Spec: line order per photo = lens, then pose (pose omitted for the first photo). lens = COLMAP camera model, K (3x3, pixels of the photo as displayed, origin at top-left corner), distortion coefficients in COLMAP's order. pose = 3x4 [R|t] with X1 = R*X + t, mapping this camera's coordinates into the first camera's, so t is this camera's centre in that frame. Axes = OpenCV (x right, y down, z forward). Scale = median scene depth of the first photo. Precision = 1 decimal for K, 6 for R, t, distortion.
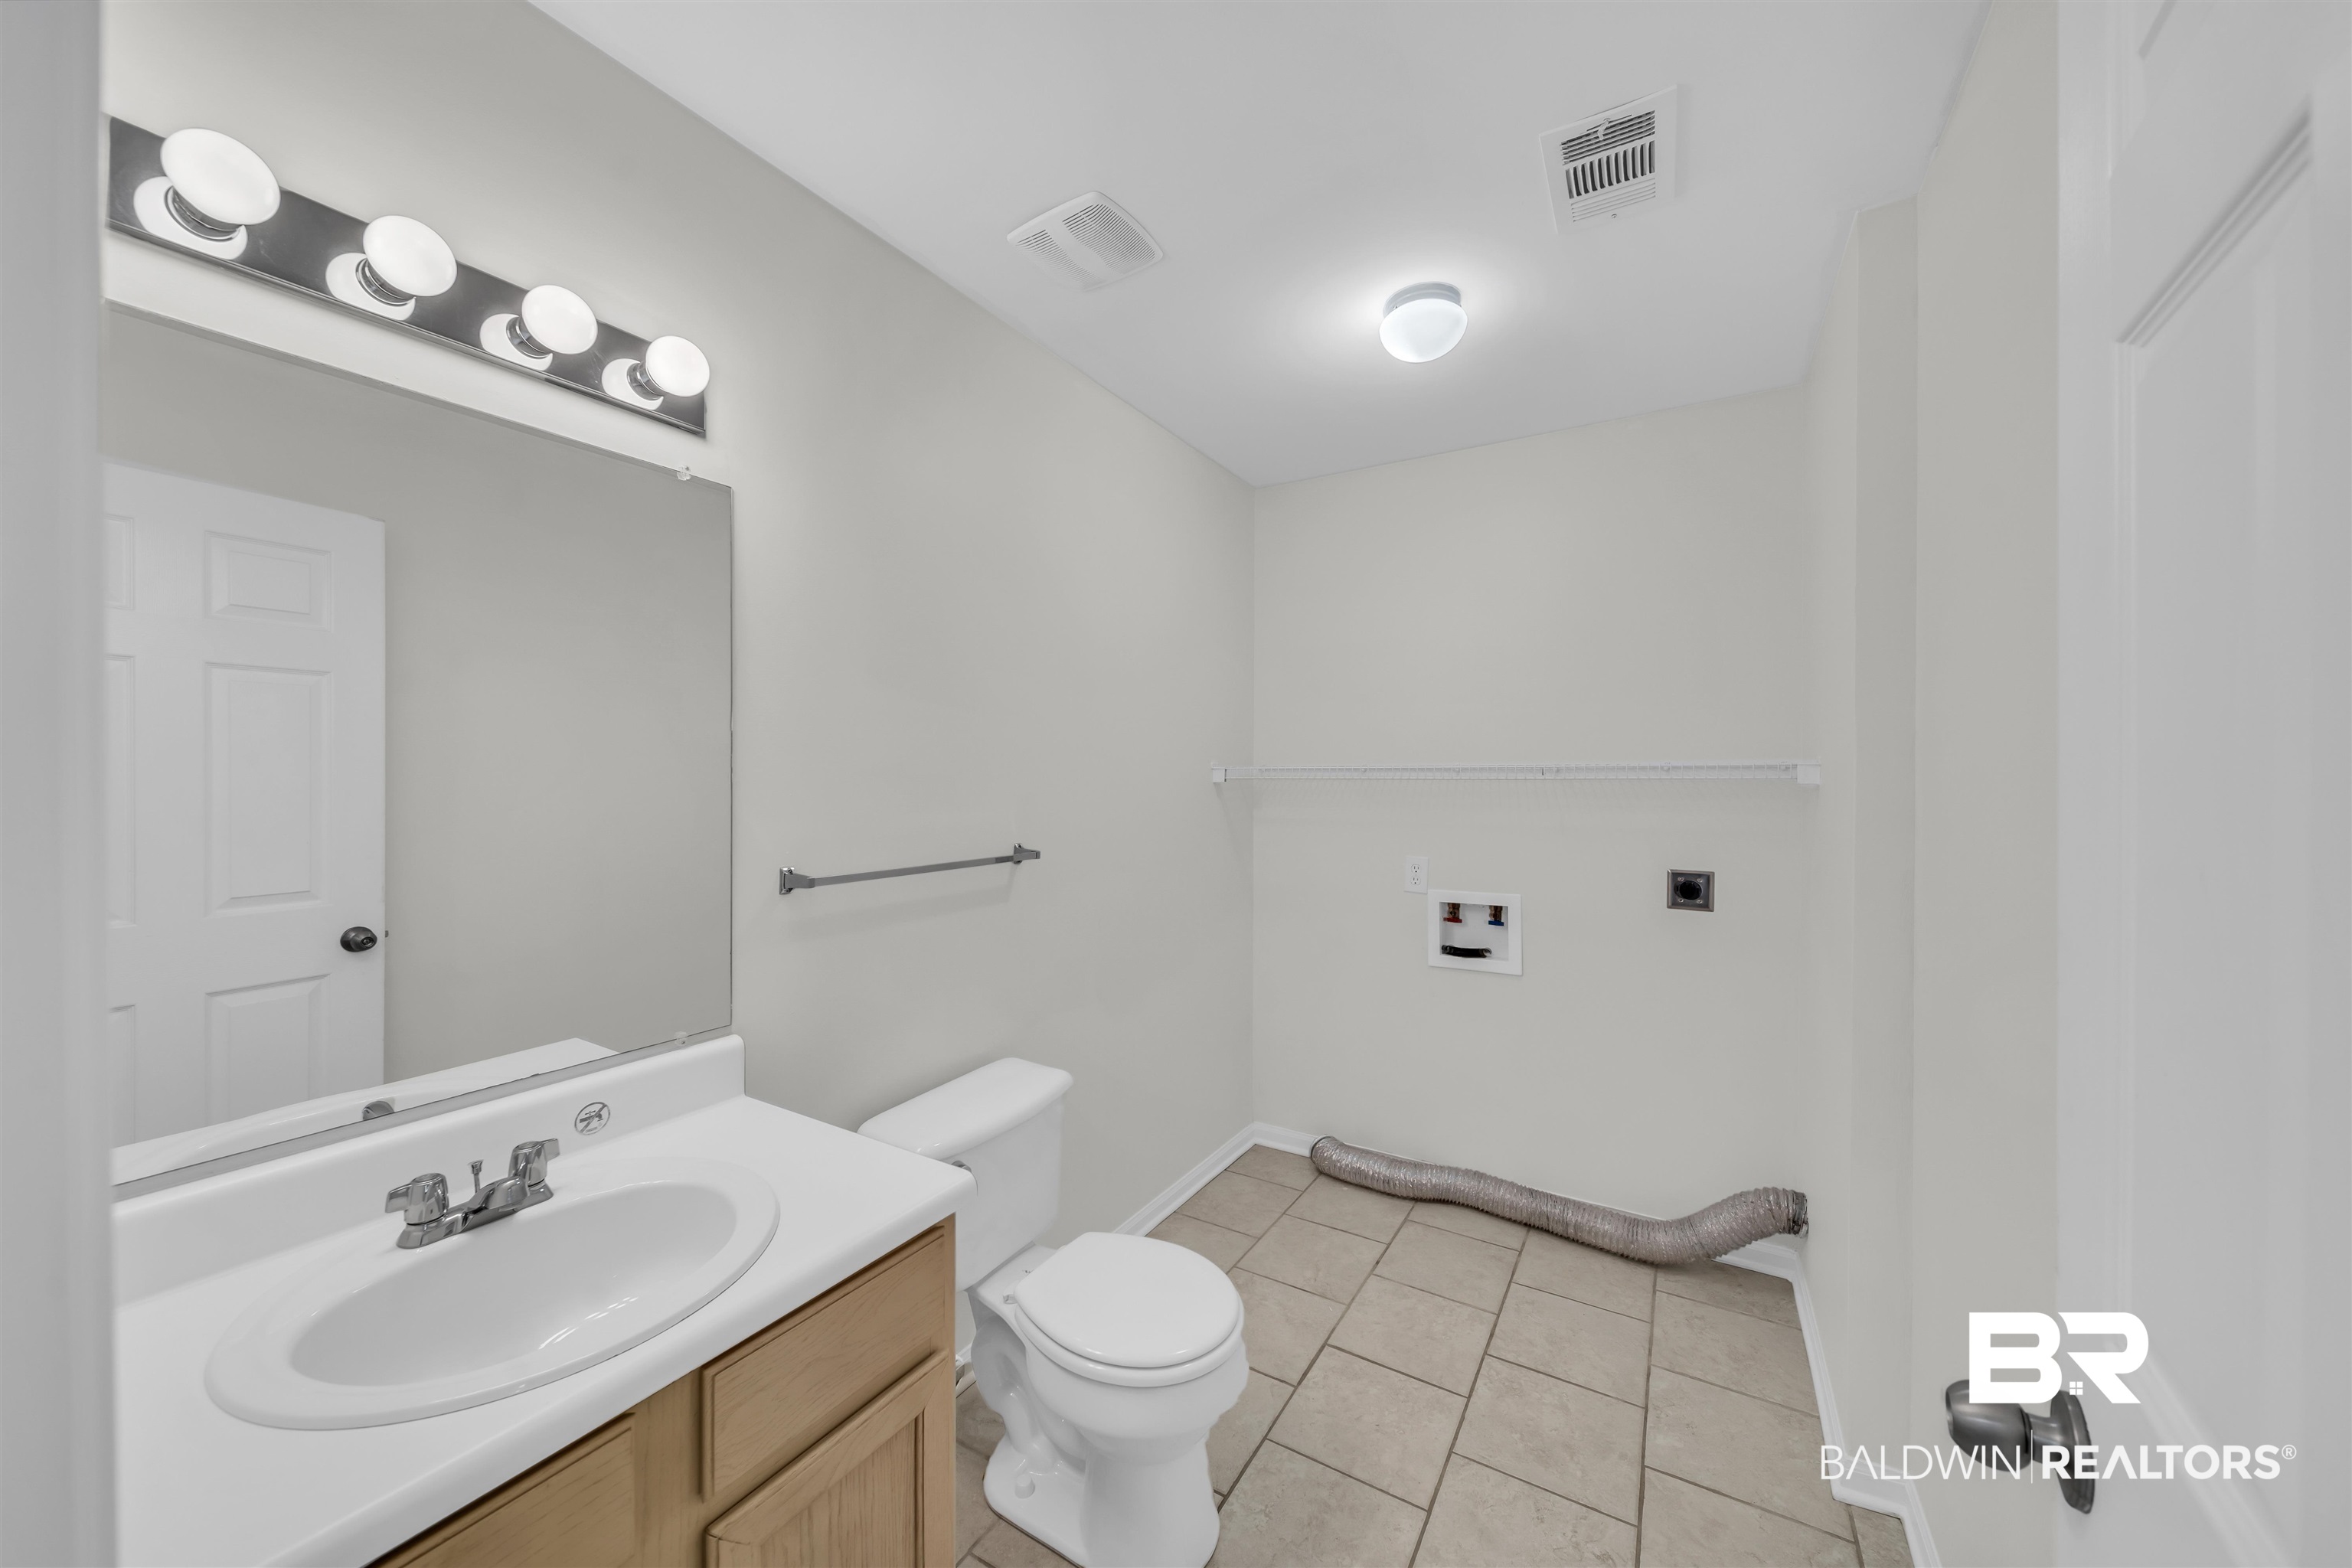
lens RADIAL K [[833.6, 0, 1174.2], [0, 833.6, 787.8], [0, 0, 1]] dist [0.000769, -0.000539]
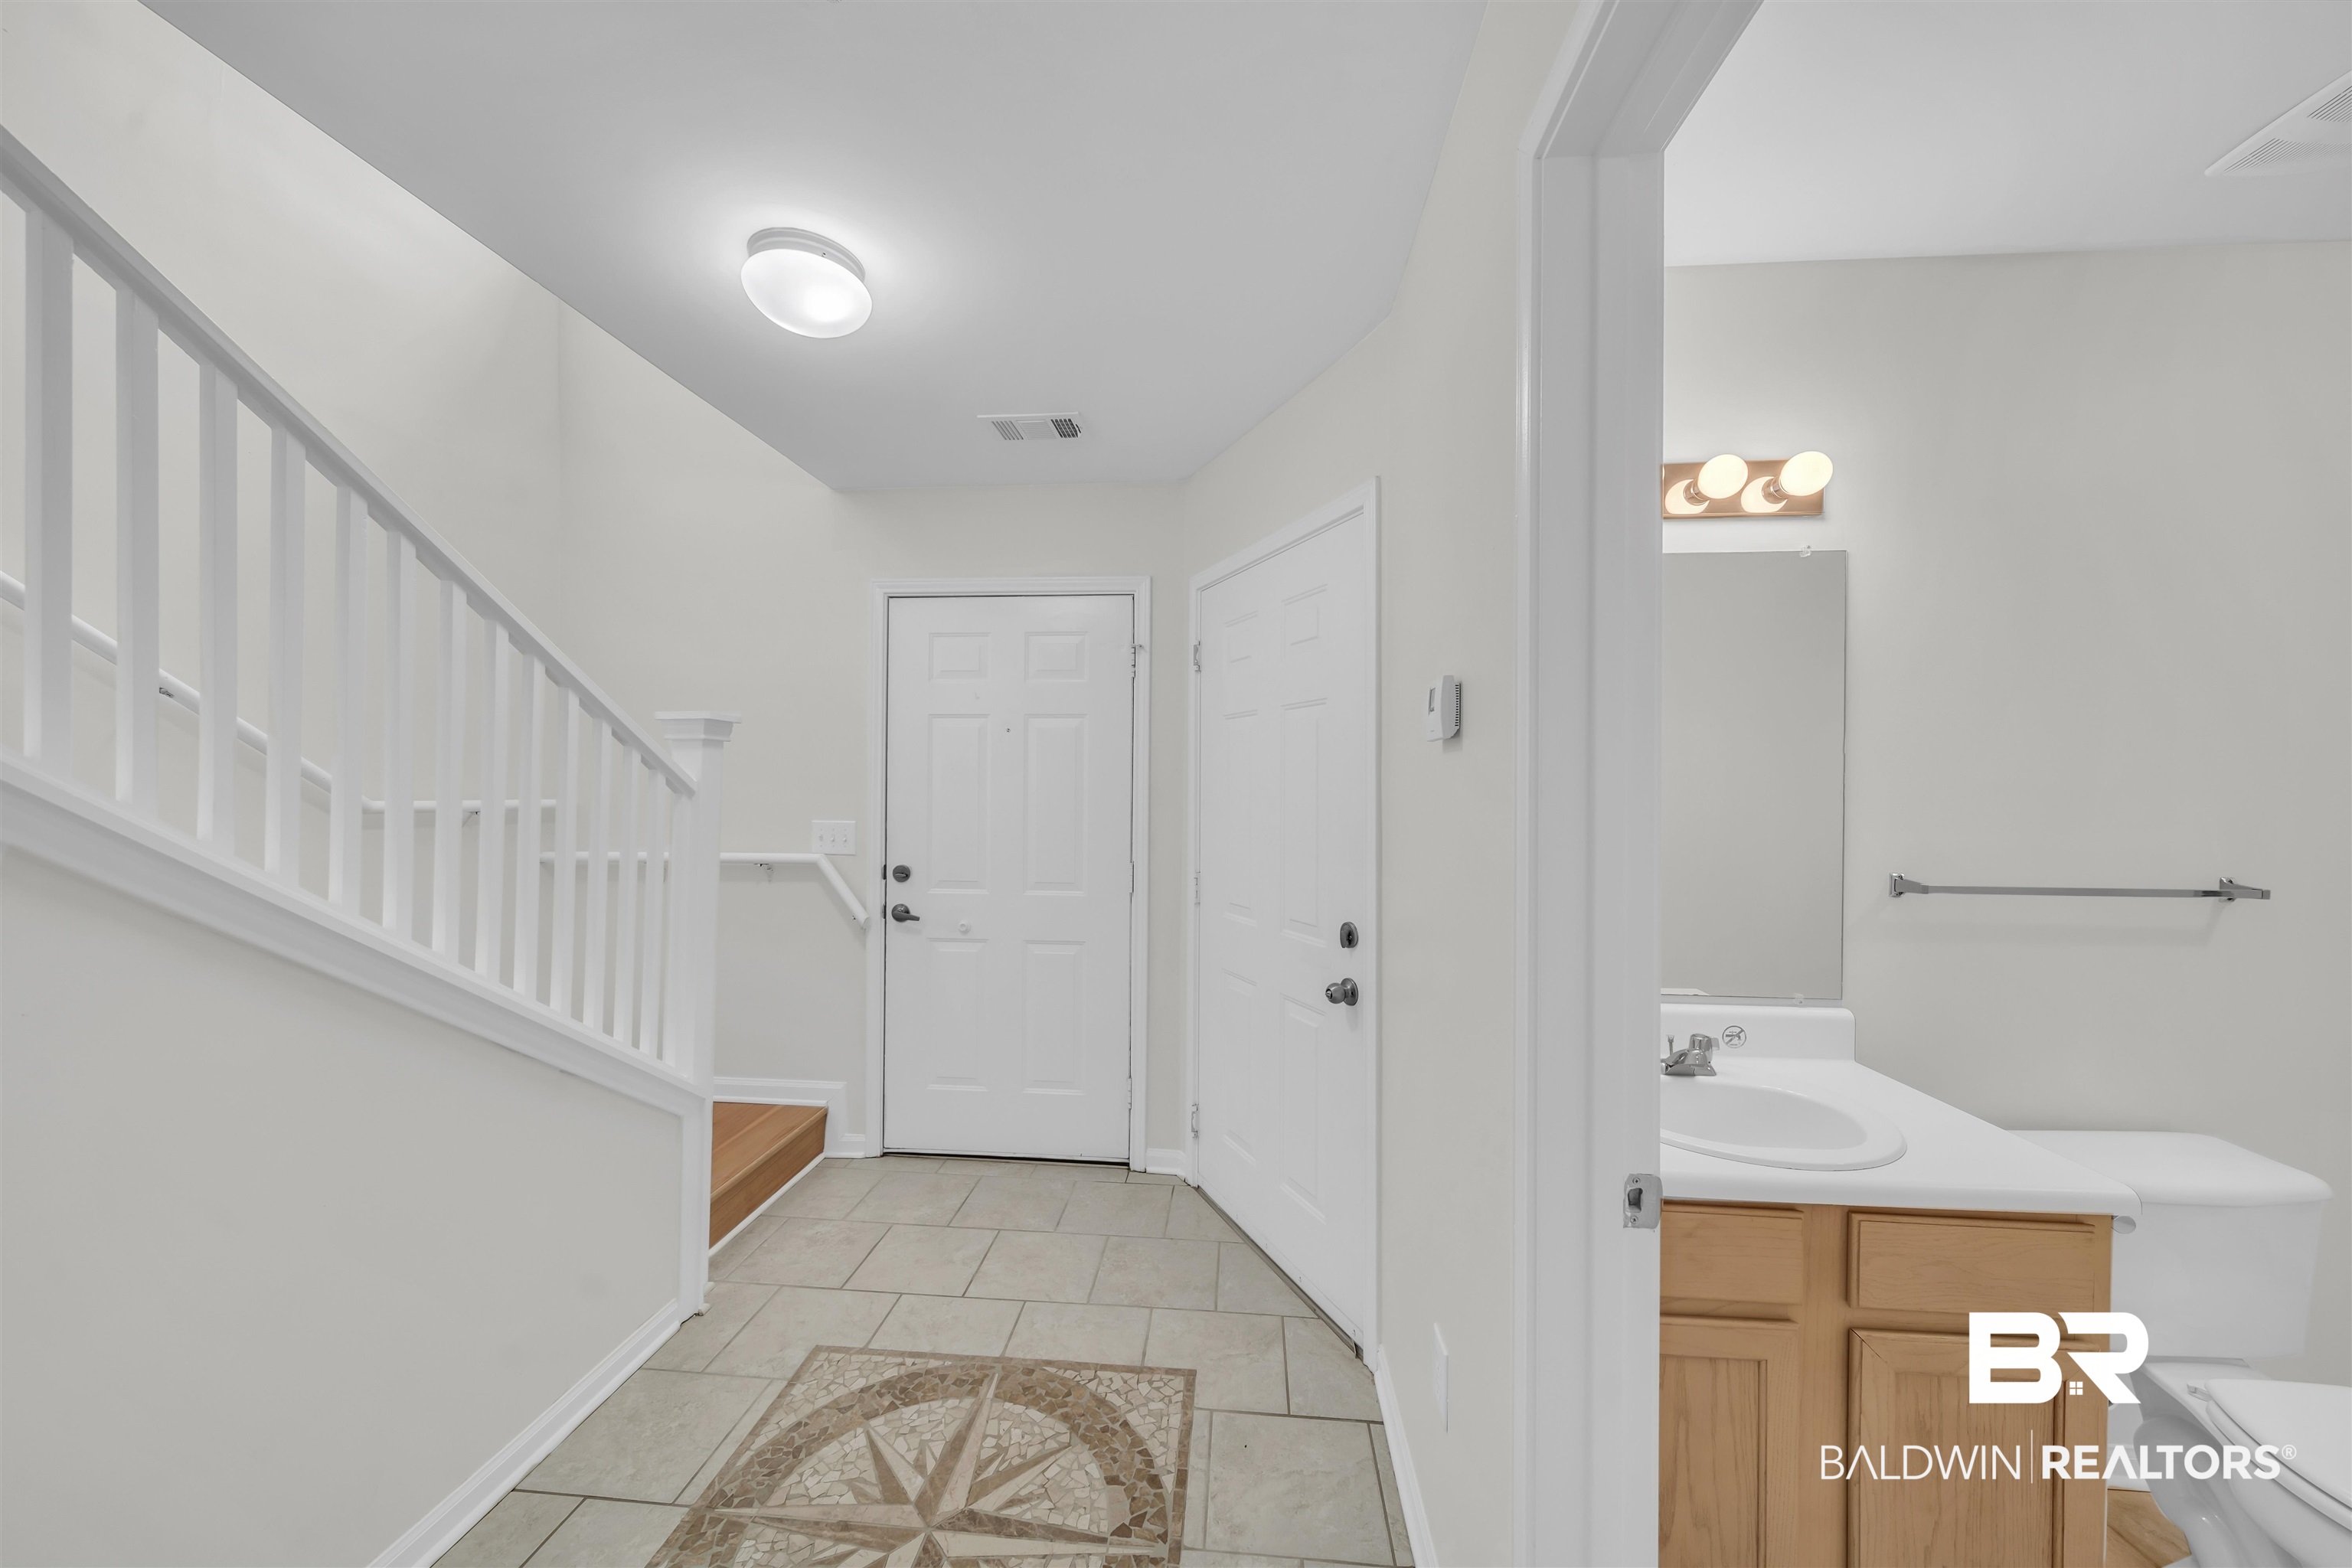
lens RADIAL K [[833.6, 0, 1174.1], [0, 833.6, 786.1], [0, 0, 1]] dist [0.000769, -0.000539]
pose [[0.448782, 0.002710, -0.893637, 0.165037], [-0.016592, 0.999848, -0.005301, -0.000380], [0.893487, 0.017206, 0.448759, -0.608869]]
